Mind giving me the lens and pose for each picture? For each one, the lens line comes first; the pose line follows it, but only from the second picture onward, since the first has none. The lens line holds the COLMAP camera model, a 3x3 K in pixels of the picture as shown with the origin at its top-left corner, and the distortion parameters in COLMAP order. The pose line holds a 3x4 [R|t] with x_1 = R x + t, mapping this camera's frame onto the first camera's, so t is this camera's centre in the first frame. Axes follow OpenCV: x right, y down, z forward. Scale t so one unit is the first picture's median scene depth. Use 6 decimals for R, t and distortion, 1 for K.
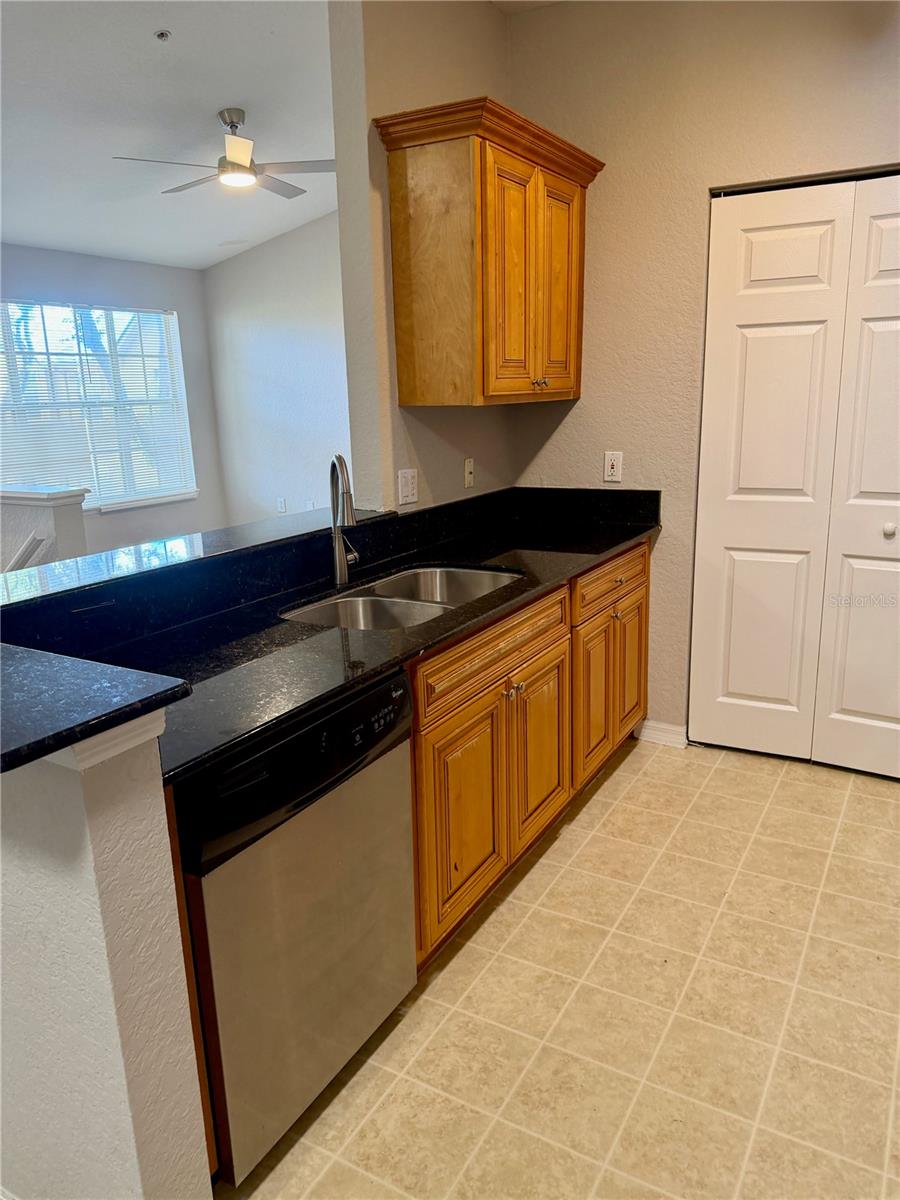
lens RADIAL K [[848.2, 0, 450.9], [0, 848.2, 601.3], [0, 0, 1]] dist [0.067524, -0.092167]
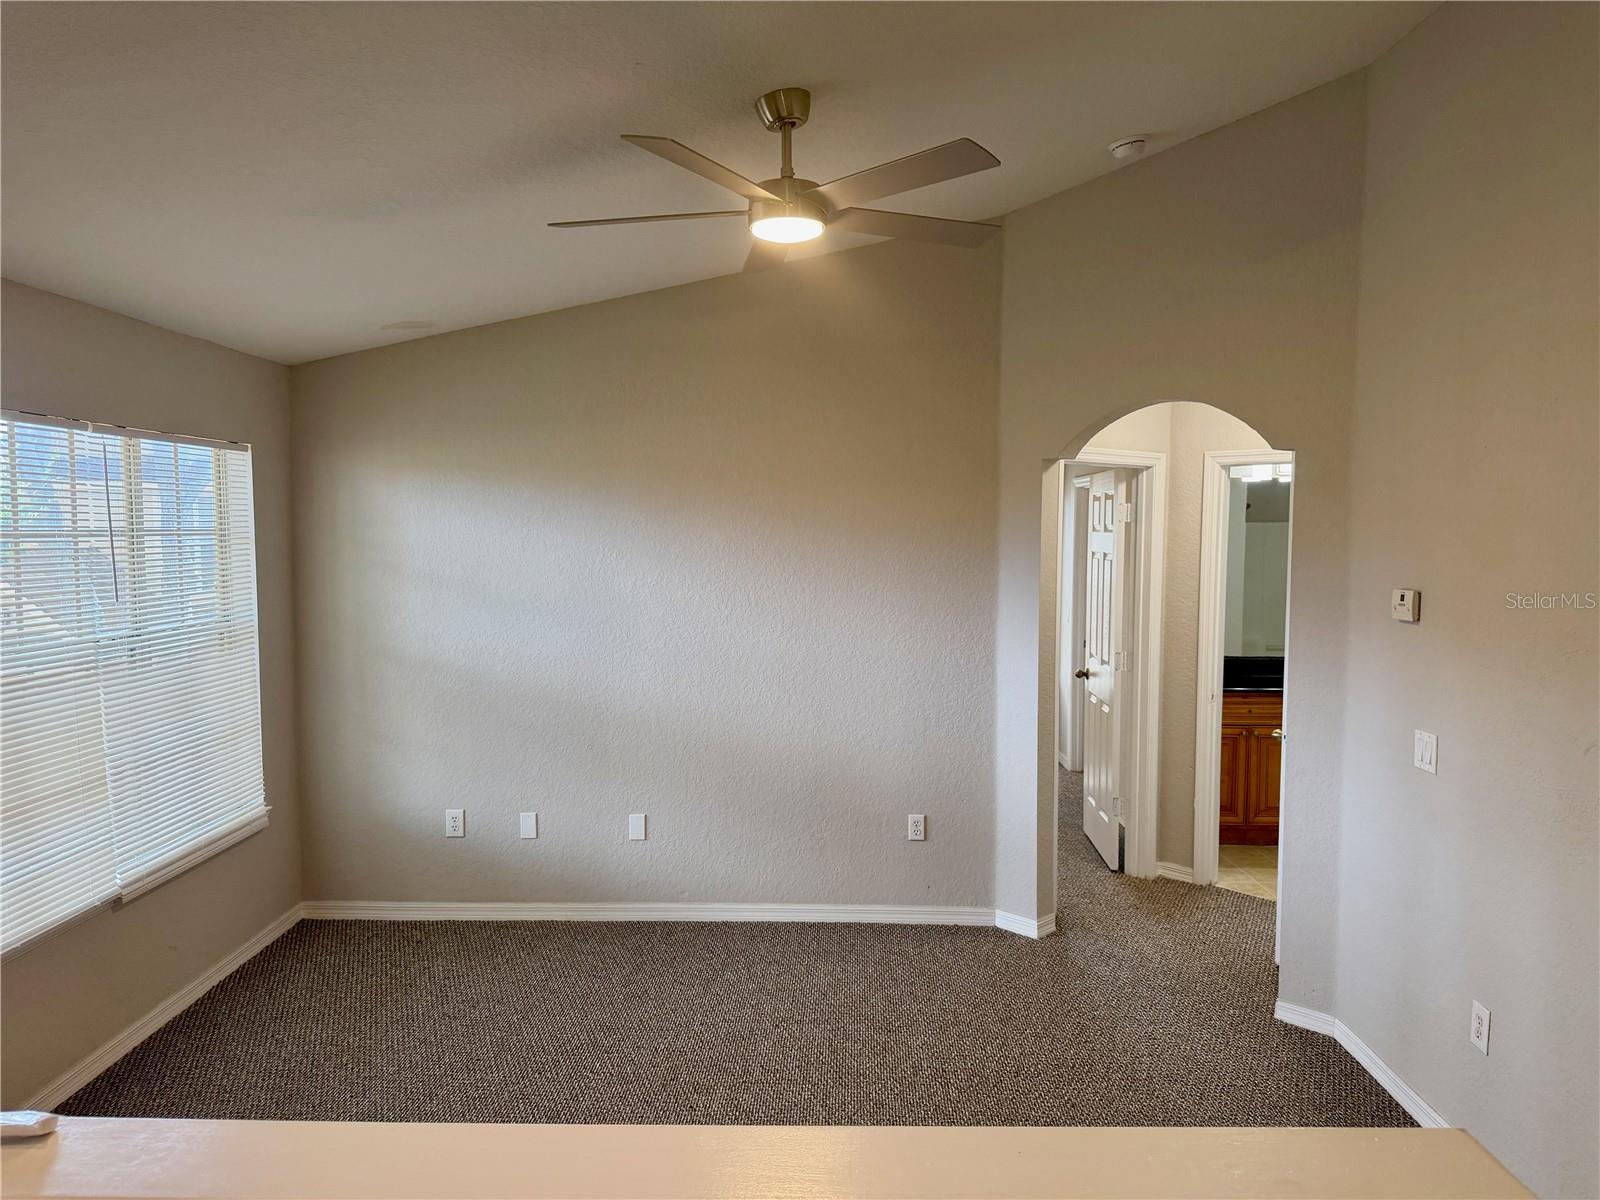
lens RADIAL K [[1131.0, 0, 806.6], [0, 1131.0, 615.5], [0, 0, 1]] dist [0.067524, -0.092167]
pose [[0.870145, -0.007488, 0.492740, -0.935051], [0.094300, 0.983937, -0.151575, -0.302396], [-0.483690, 0.178358, 0.856874, 0.821016]]
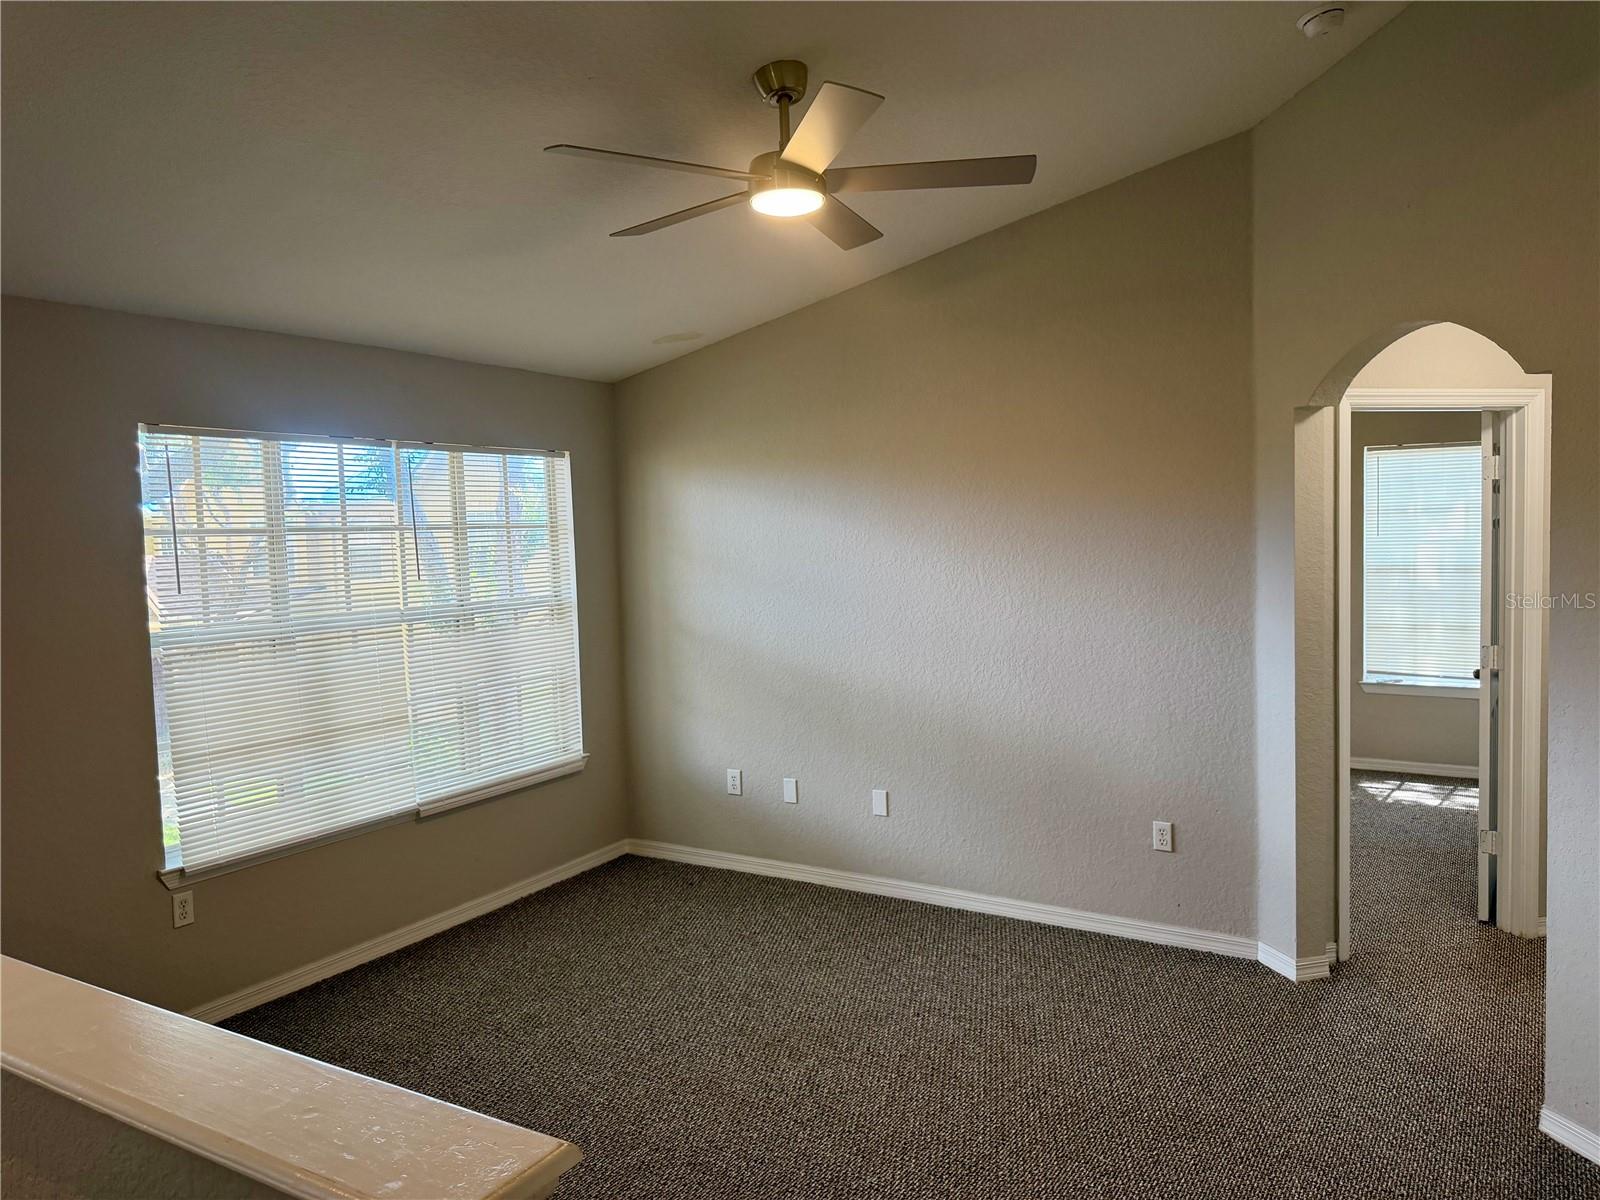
lens RADIAL K [[1131.0, 0, 798.2], [0, 1131.0, 603.9], [0, 0, 1]] dist [0.067524, -0.092167]
pose [[0.999804, -0.000986, -0.019766, -0.386432], [-0.002492, 0.984529, -0.175202, -0.266237], [0.019633, 0.175217, 0.984334, 0.691886]]
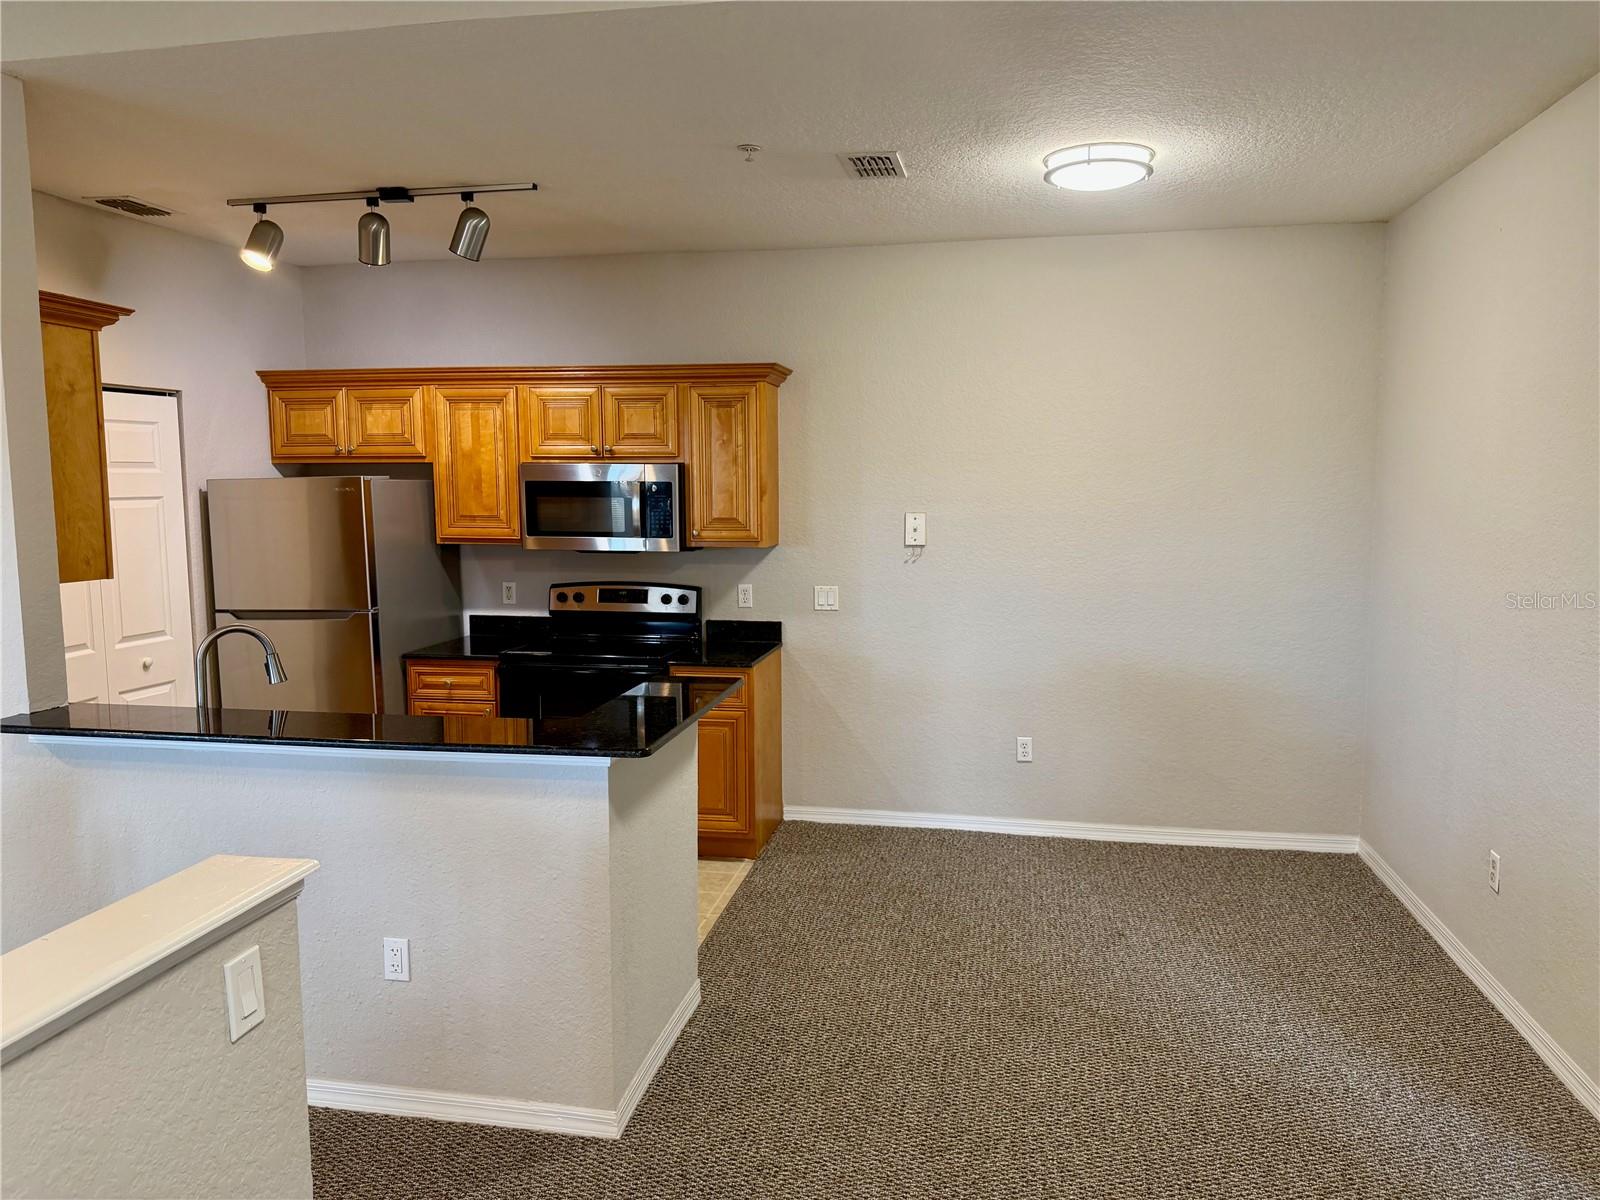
lens RADIAL K [[1131.0, 0, 814.4], [0, 1131.0, 605.8], [0, 0, 1]] dist [0.067524, -0.092167]
pose [[-0.347169, -0.074128, 0.934868, -1.395625], [0.239038, 0.956950, 0.164646, -0.208801], [-0.906827, 0.280629, -0.314504, 0.636957]]
